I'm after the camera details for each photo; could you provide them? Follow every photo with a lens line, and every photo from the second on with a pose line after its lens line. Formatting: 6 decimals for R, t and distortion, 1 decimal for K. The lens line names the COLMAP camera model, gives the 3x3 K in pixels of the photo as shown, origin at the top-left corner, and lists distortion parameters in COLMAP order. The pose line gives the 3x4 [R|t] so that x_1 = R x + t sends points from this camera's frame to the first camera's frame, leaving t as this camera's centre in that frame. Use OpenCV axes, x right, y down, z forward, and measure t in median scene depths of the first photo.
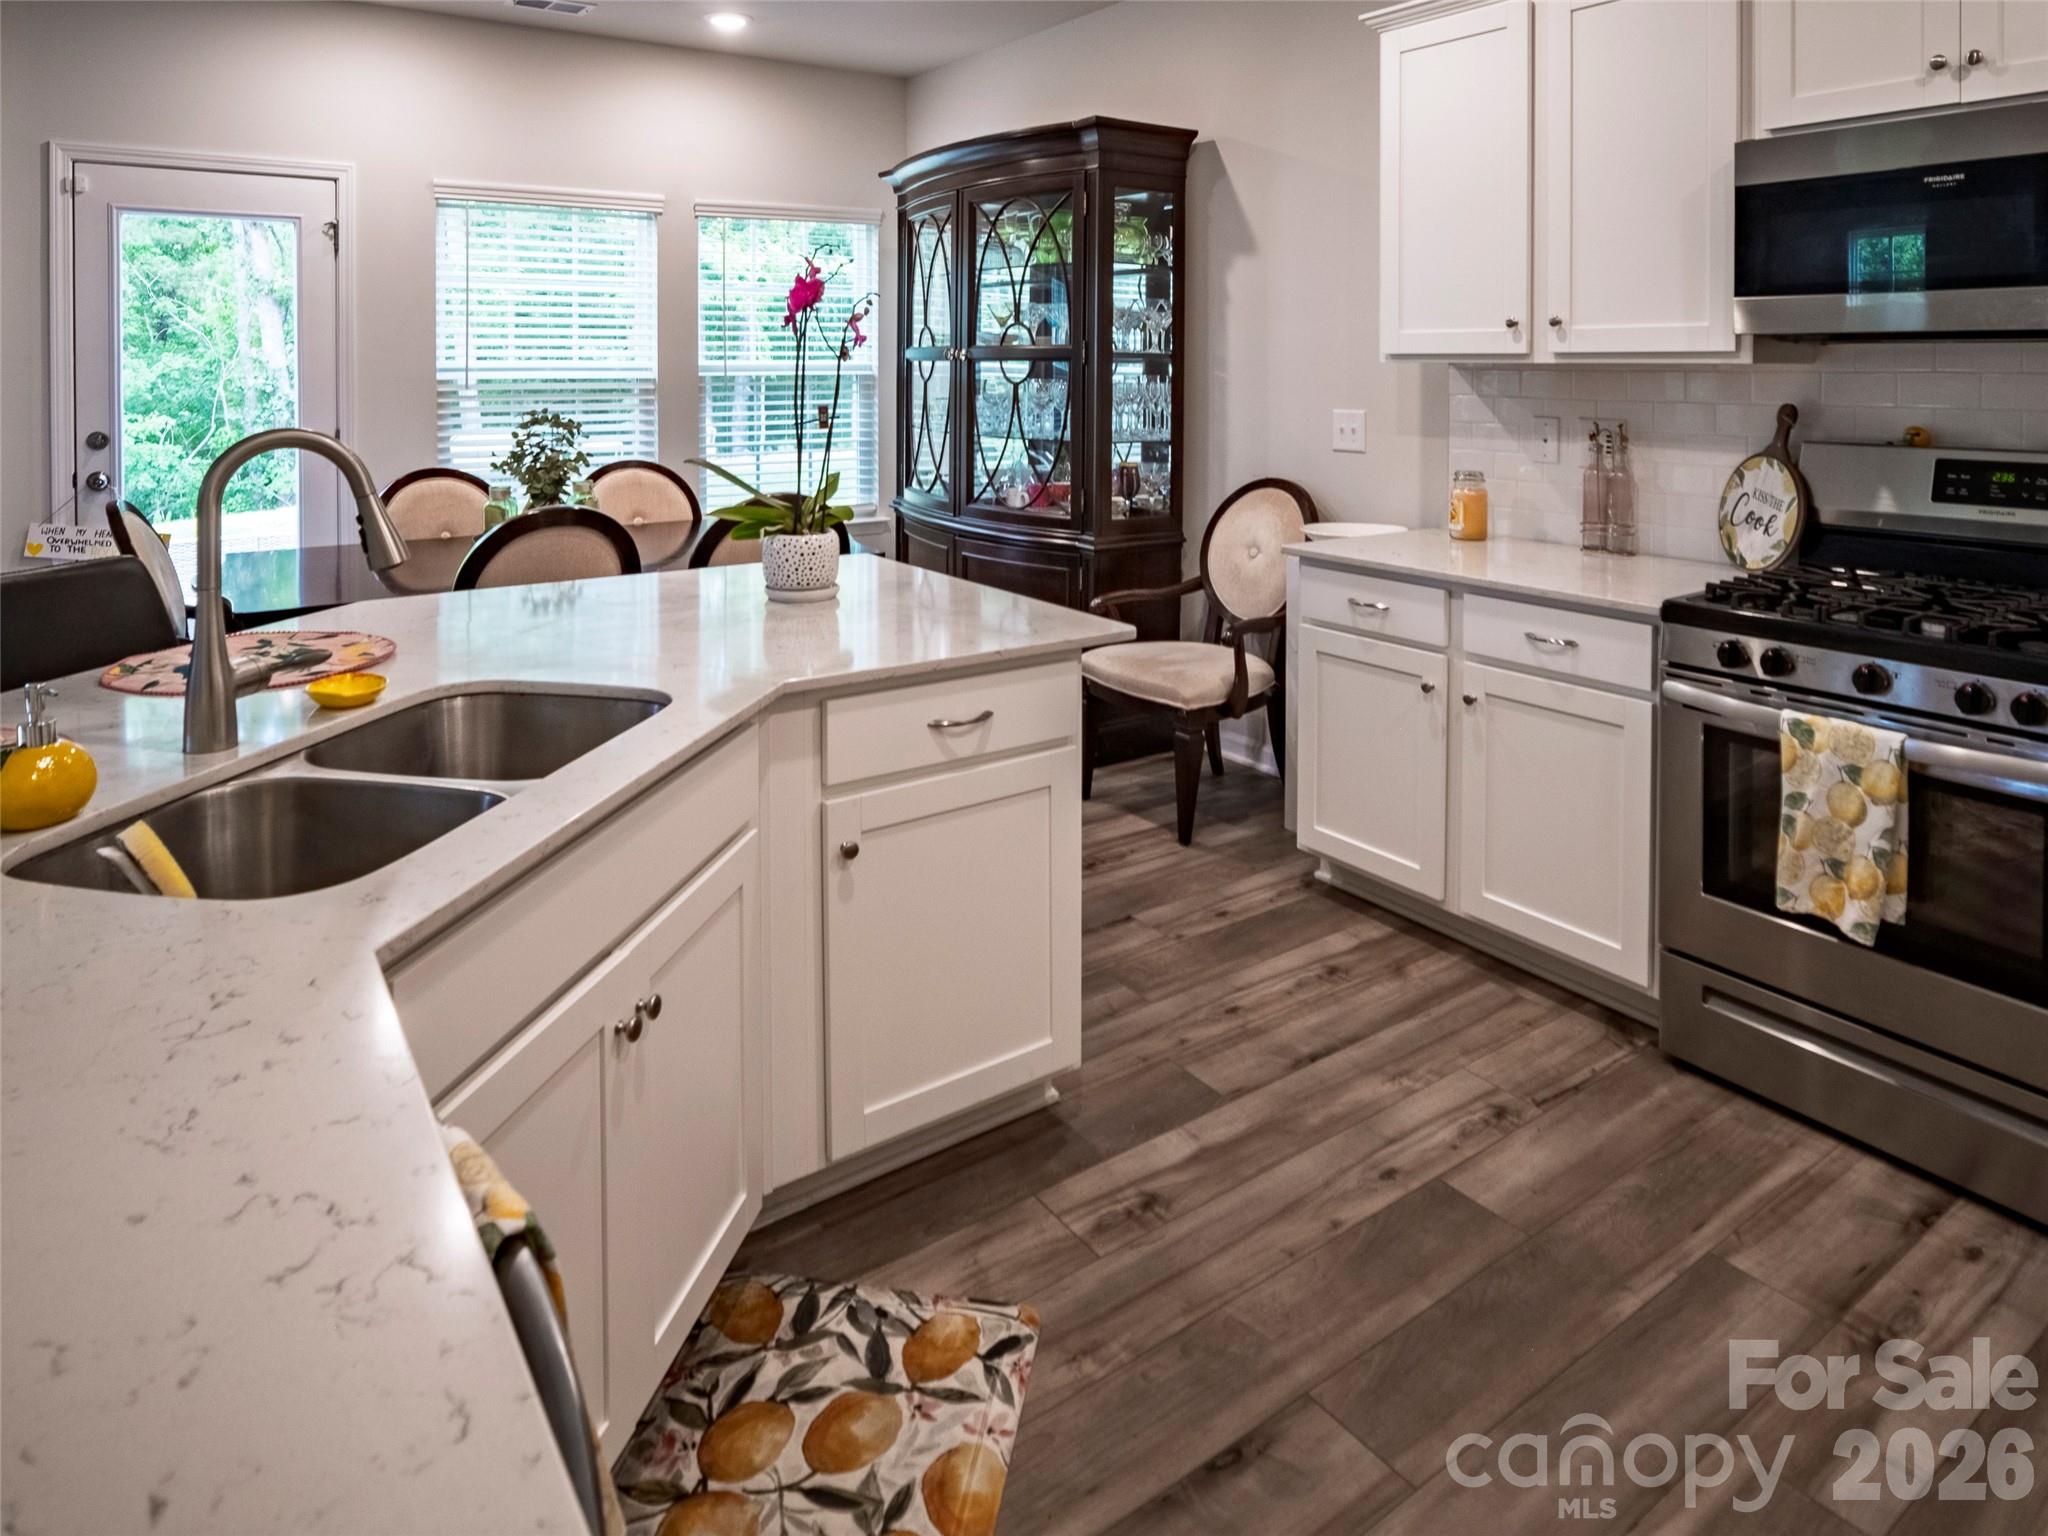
lens RADIAL K [[1270.3, 0, 982.5], [0, 1270.3, 399.9], [0, 0, 1]] dist [-0.023911, 0.002397]
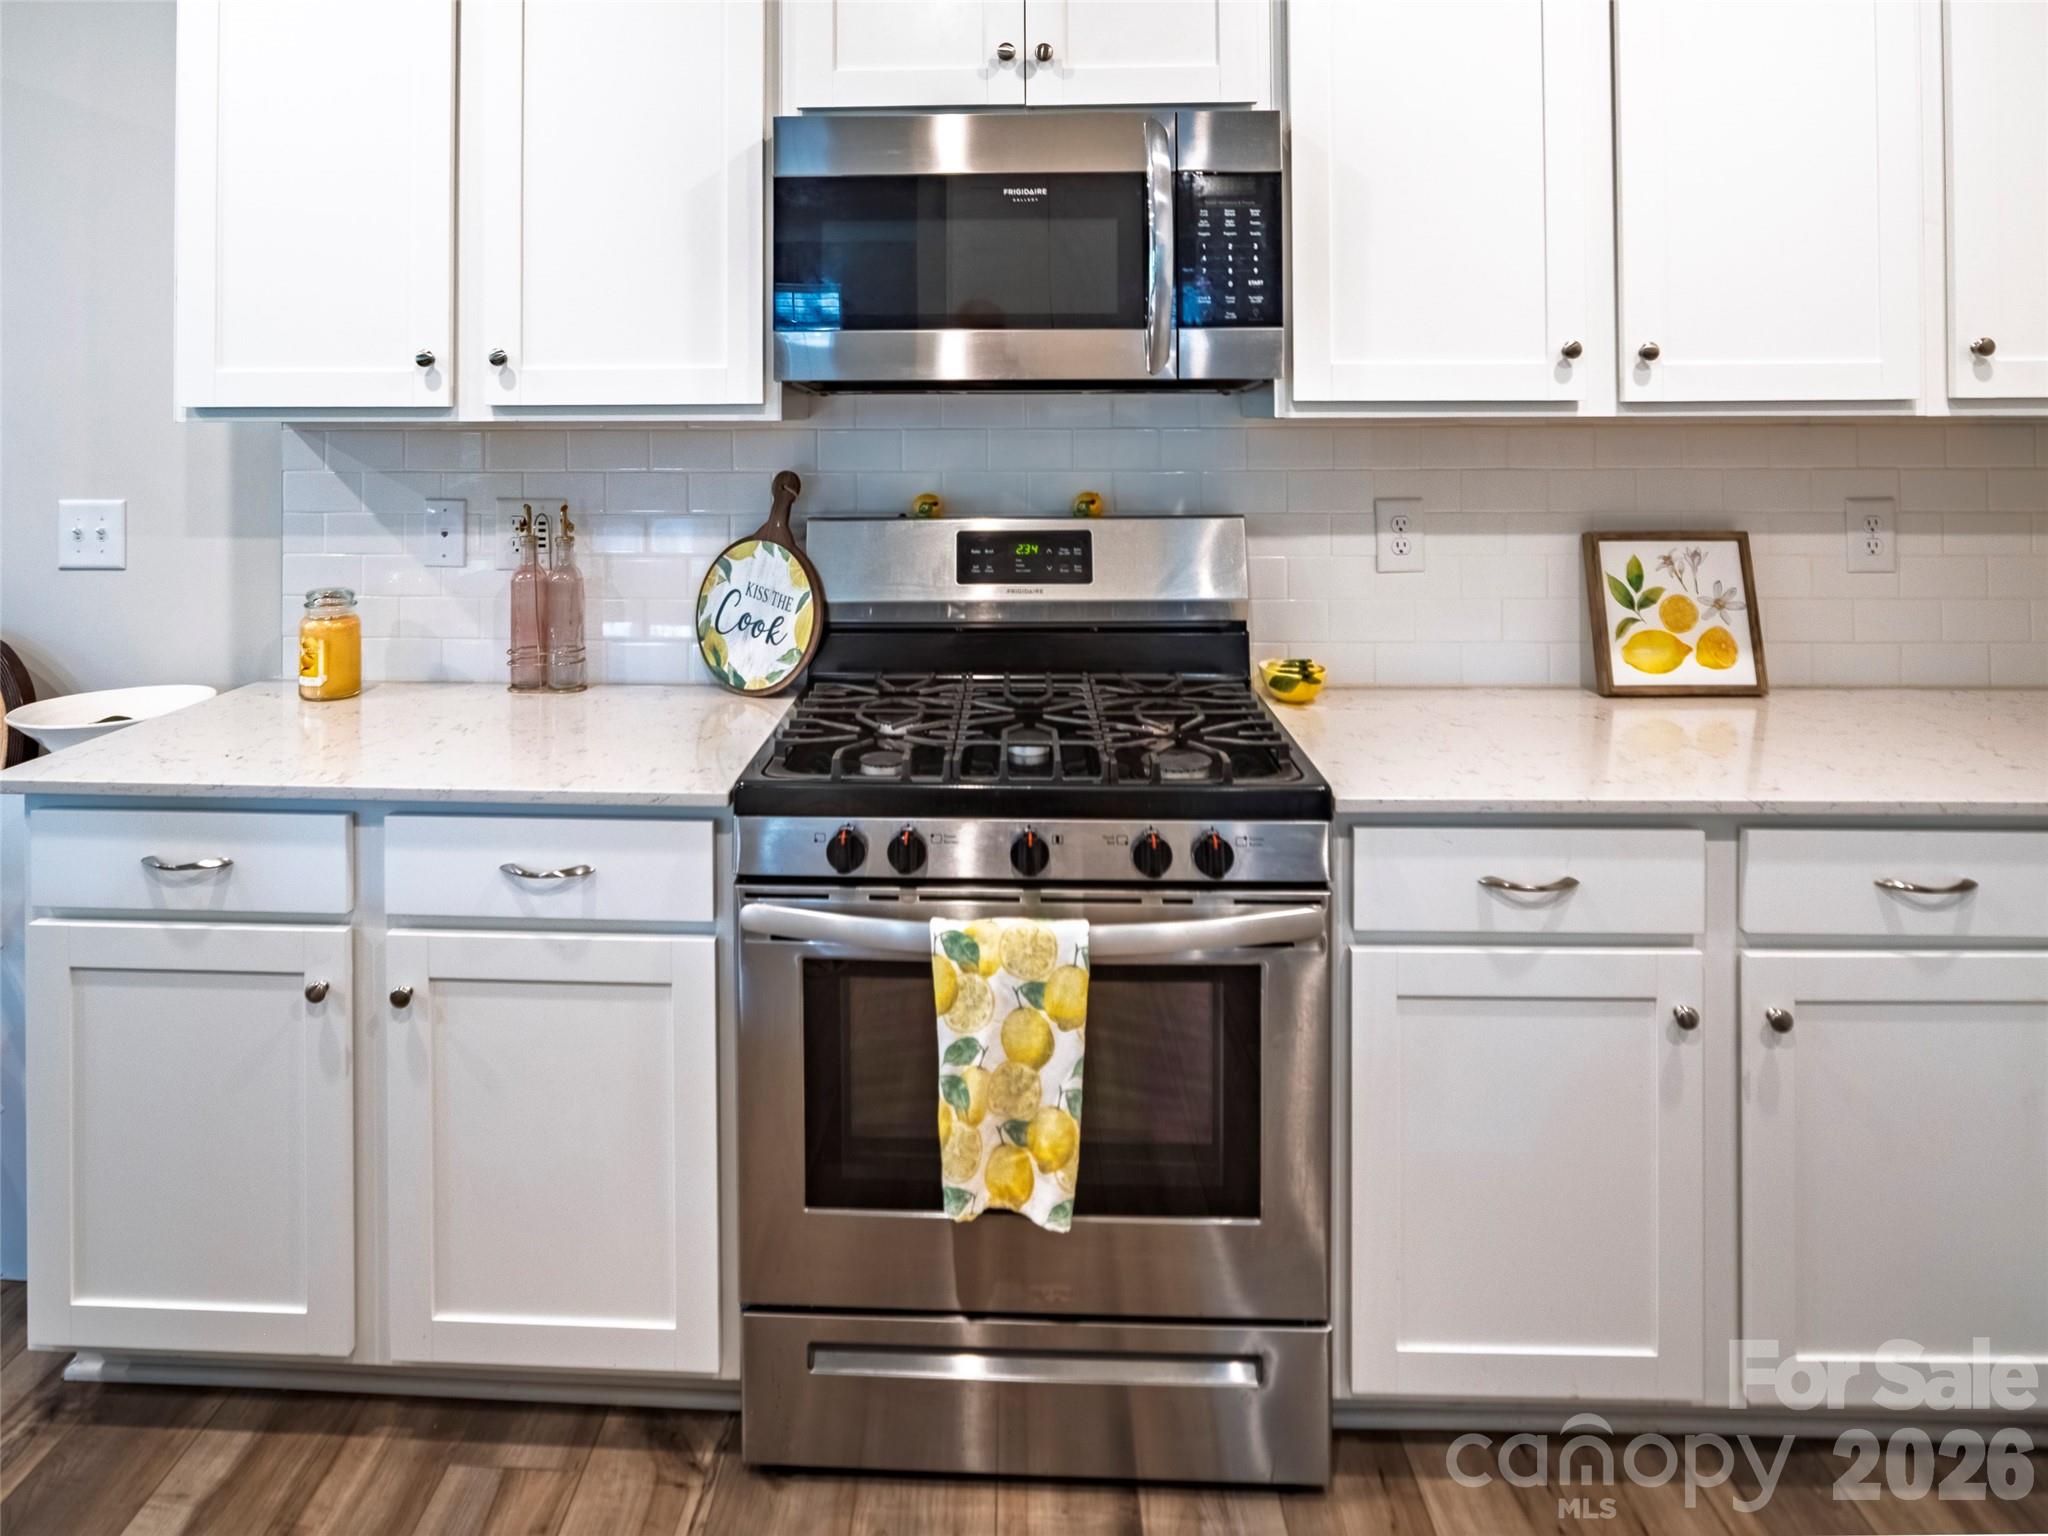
lens RADIAL K [[1270.3, 0, 982.5], [0, 1270.3, 399.9], [0, 0, 1]] dist [-0.023911, 0.002397]
pose [[0.574805, 0.005104, 0.818275, 0.063752], [0.028001, 0.999272, -0.025903, -0.017282], [-0.817811, 0.037801, 0.574243, 0.444586]]
